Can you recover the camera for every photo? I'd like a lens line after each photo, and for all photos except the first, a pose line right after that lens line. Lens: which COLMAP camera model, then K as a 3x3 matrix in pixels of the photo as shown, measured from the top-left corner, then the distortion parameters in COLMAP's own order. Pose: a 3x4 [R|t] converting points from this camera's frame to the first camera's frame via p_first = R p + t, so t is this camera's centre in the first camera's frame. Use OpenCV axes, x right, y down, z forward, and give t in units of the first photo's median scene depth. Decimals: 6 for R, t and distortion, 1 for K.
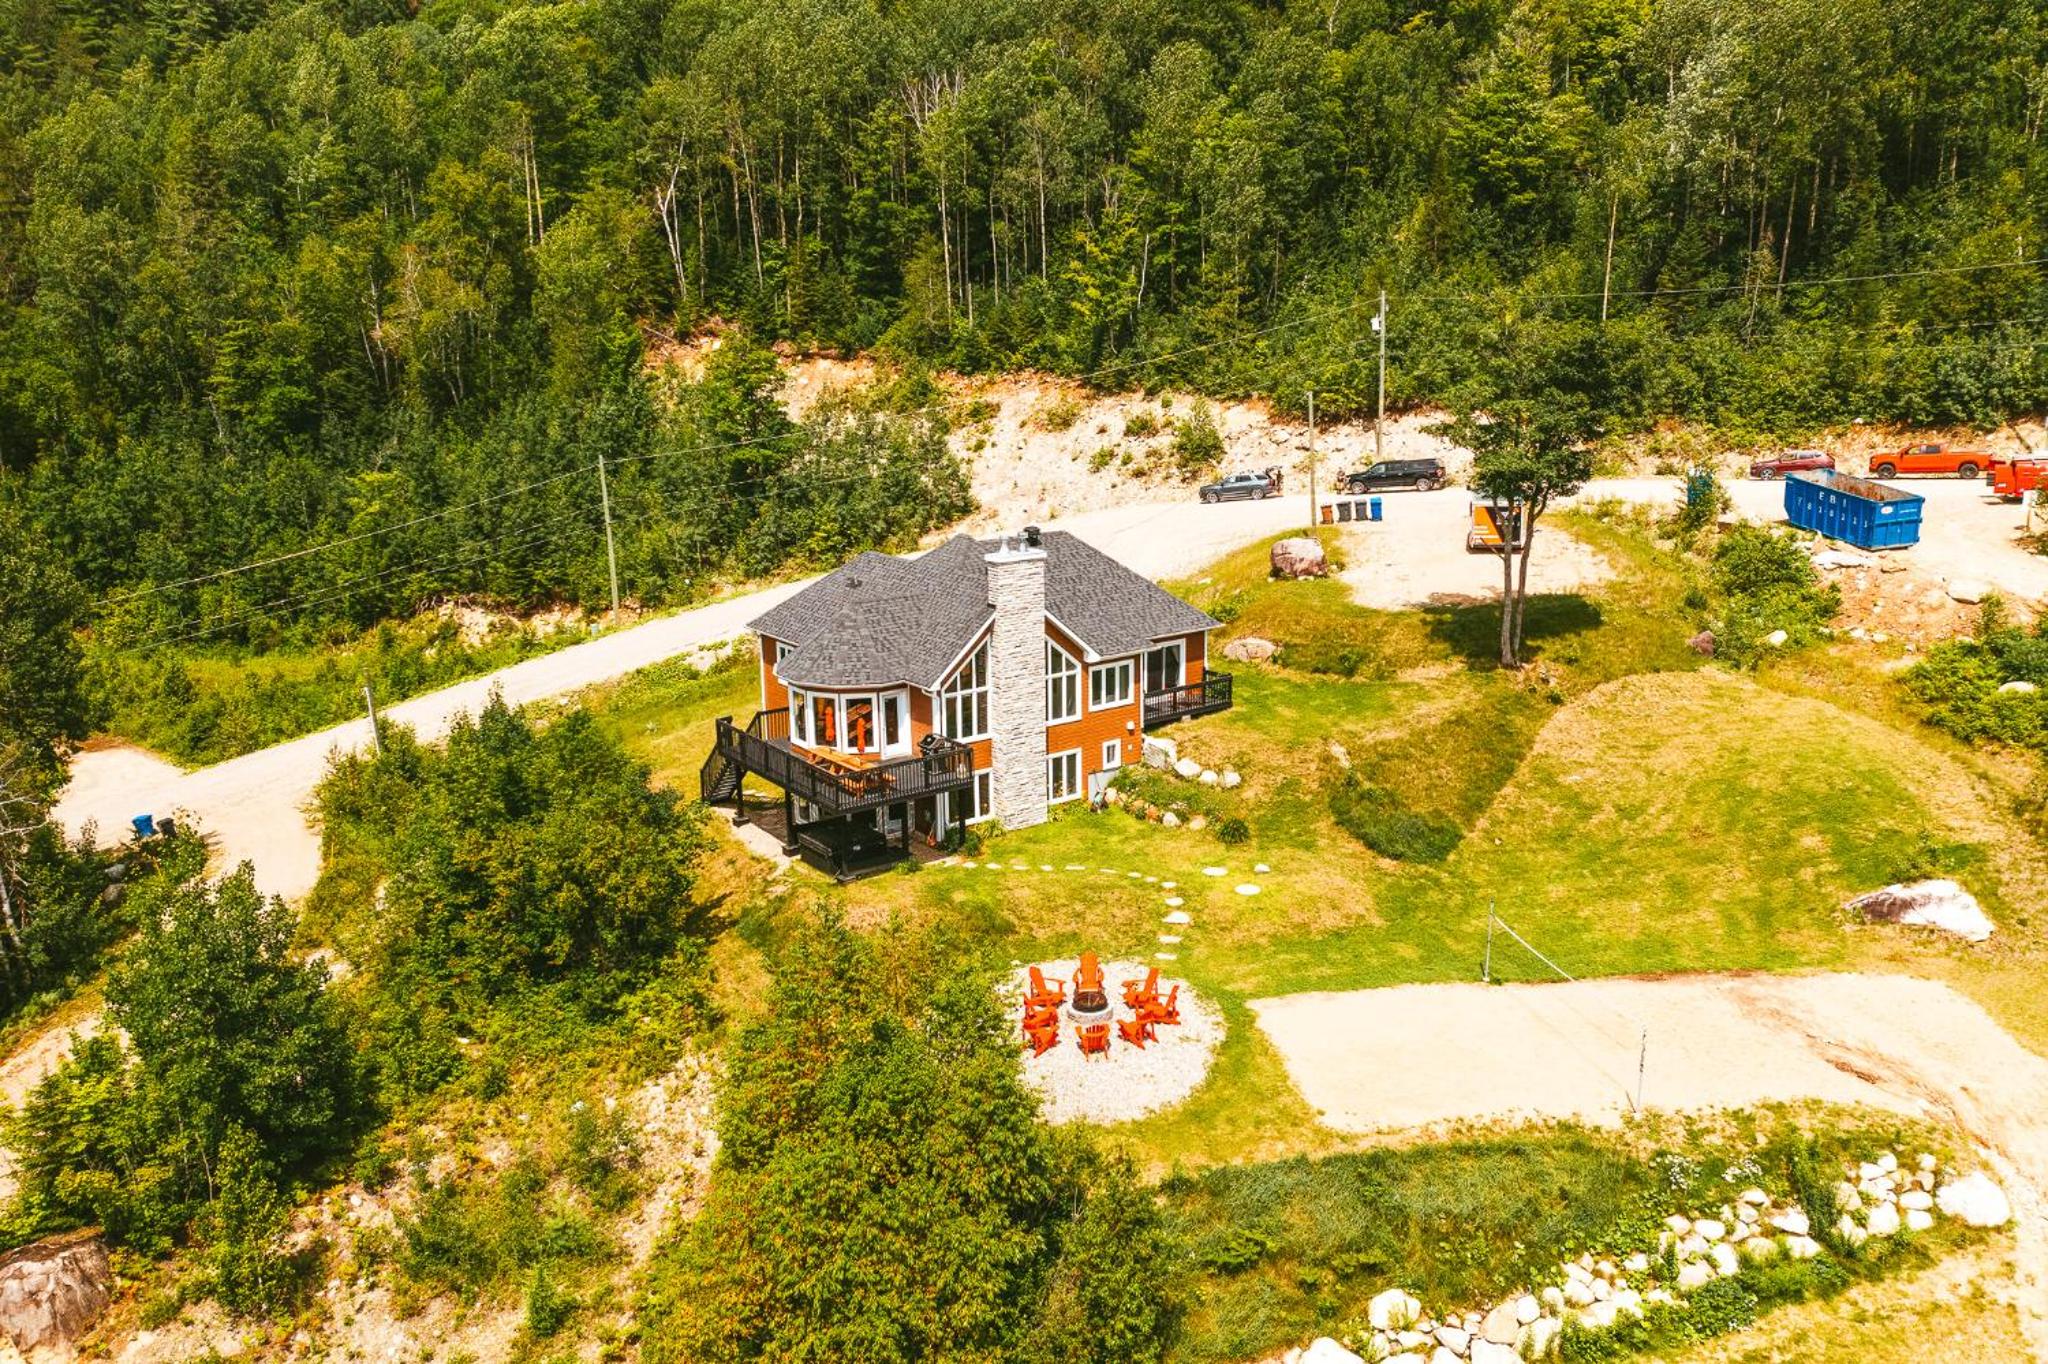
lens RADIAL K [[1610.7, 0, 1024.0], [0, 1610.7, 682.0], [0, 0, 1]] dist [-0.014327, 0.003294]
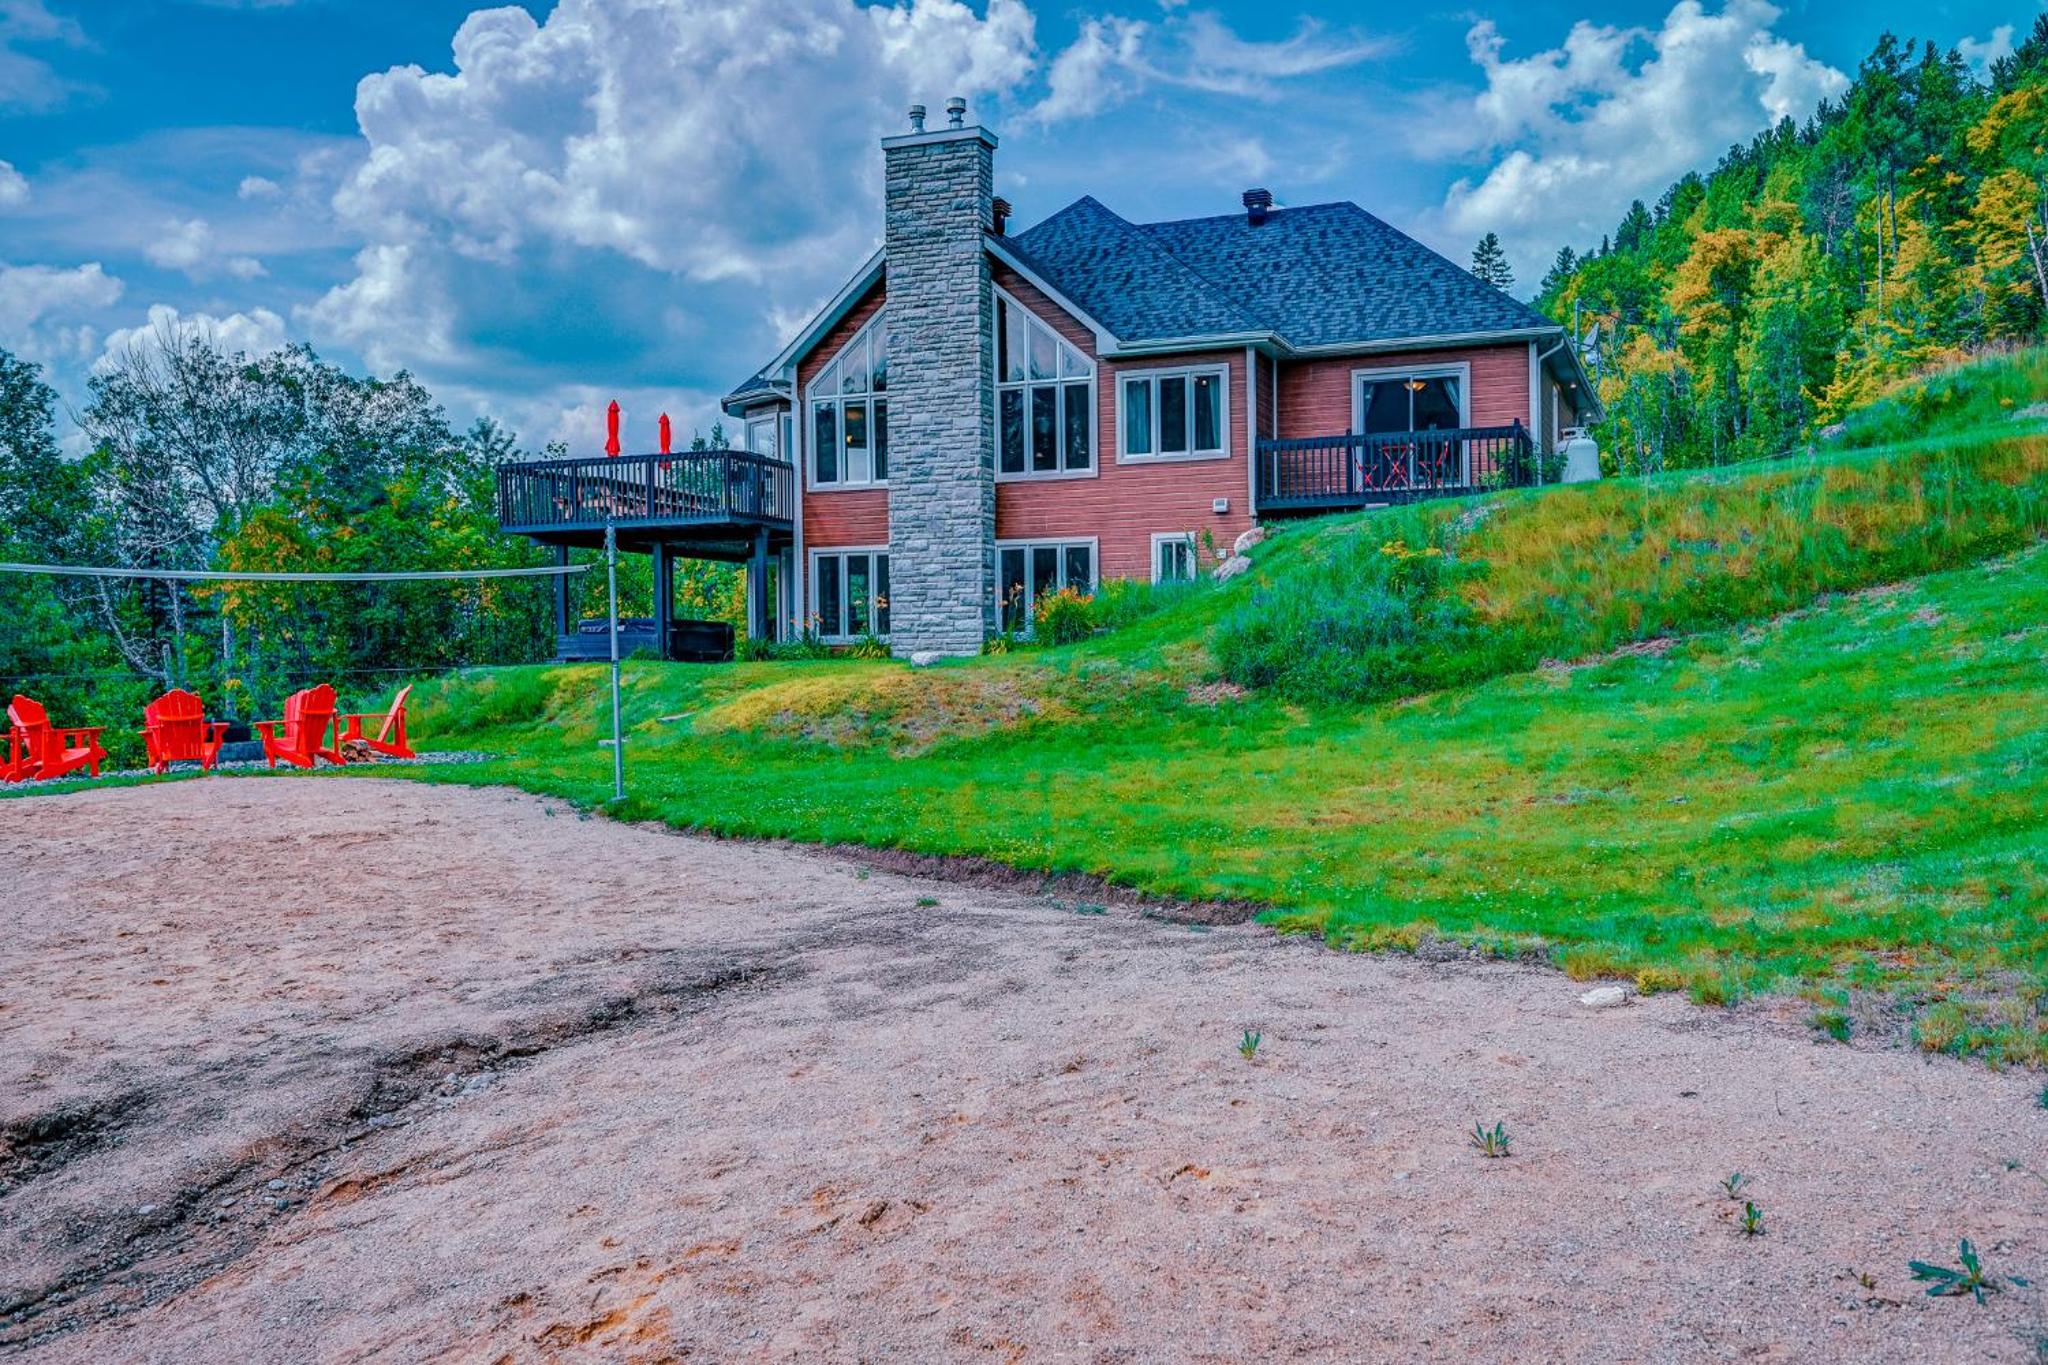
lens RADIAL K [[1752.3, 0, 1024.0], [0, 1752.3, 682.5], [0, 0, 1]] dist [-0.006780, 0.004980]
pose [[0.534222, 0.016363, -0.845186, 0.440955], [-0.194537, 0.975358, -0.104079, 0.133297], [0.822655, 0.220021, 0.524241, 0.647197]]
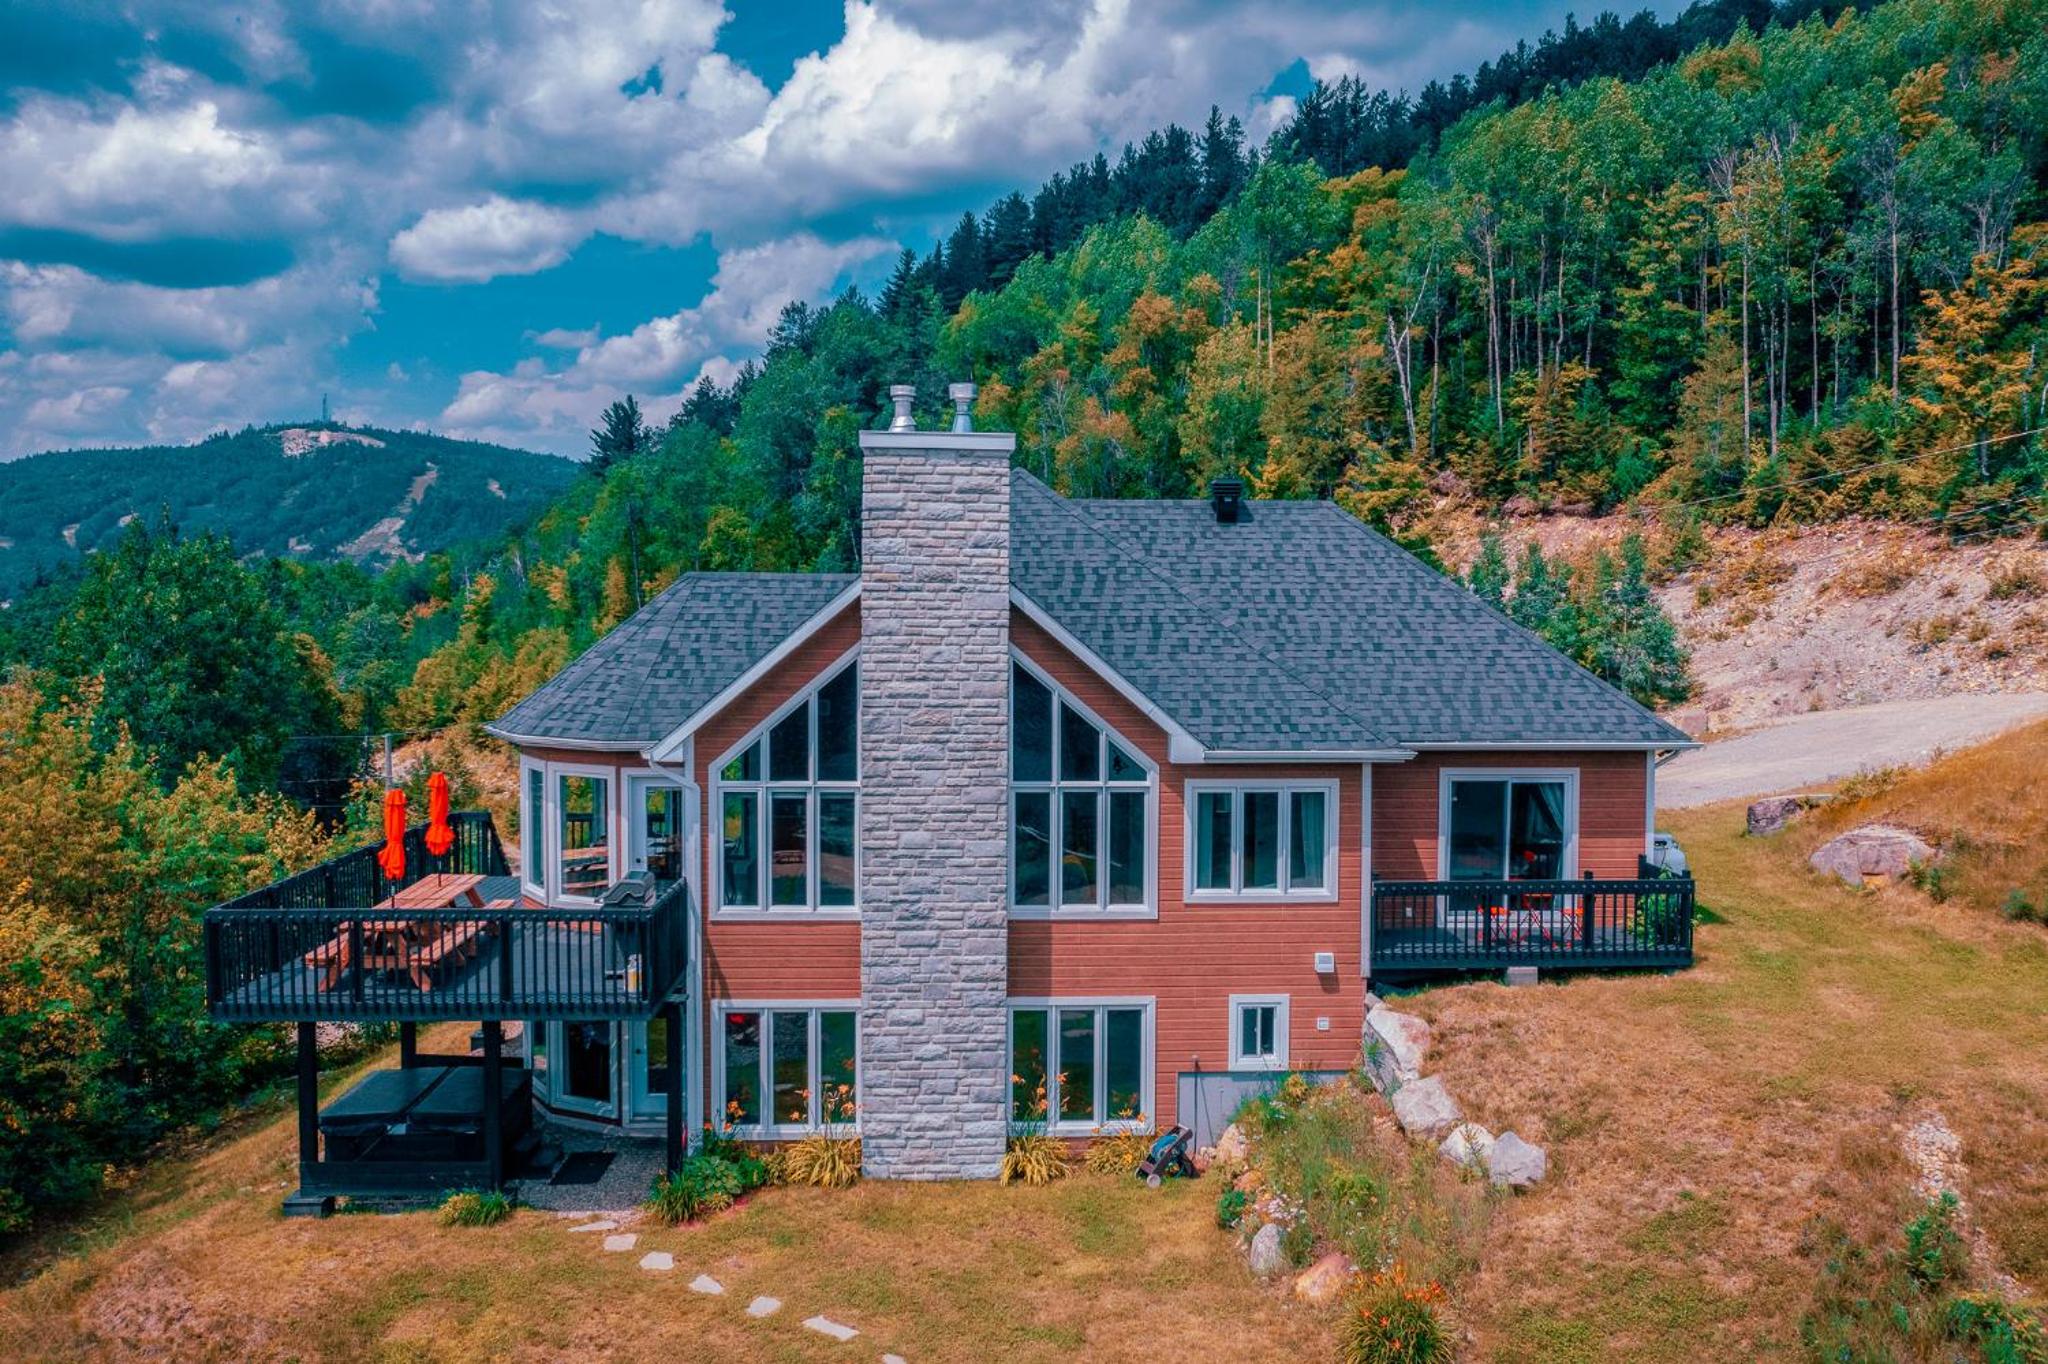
lens RADIAL K [[1655.0, 0, 1058.5], [0, 1655.0, 663.9], [0, 0, 1]] dist [-0.009962, 0.002118]
pose [[0.842009, 0.043275, -0.537725, 0.200065], [-0.144445, 0.978467, -0.147436, 0.023013], [0.519766, 0.201814, 0.830129, 0.600833]]
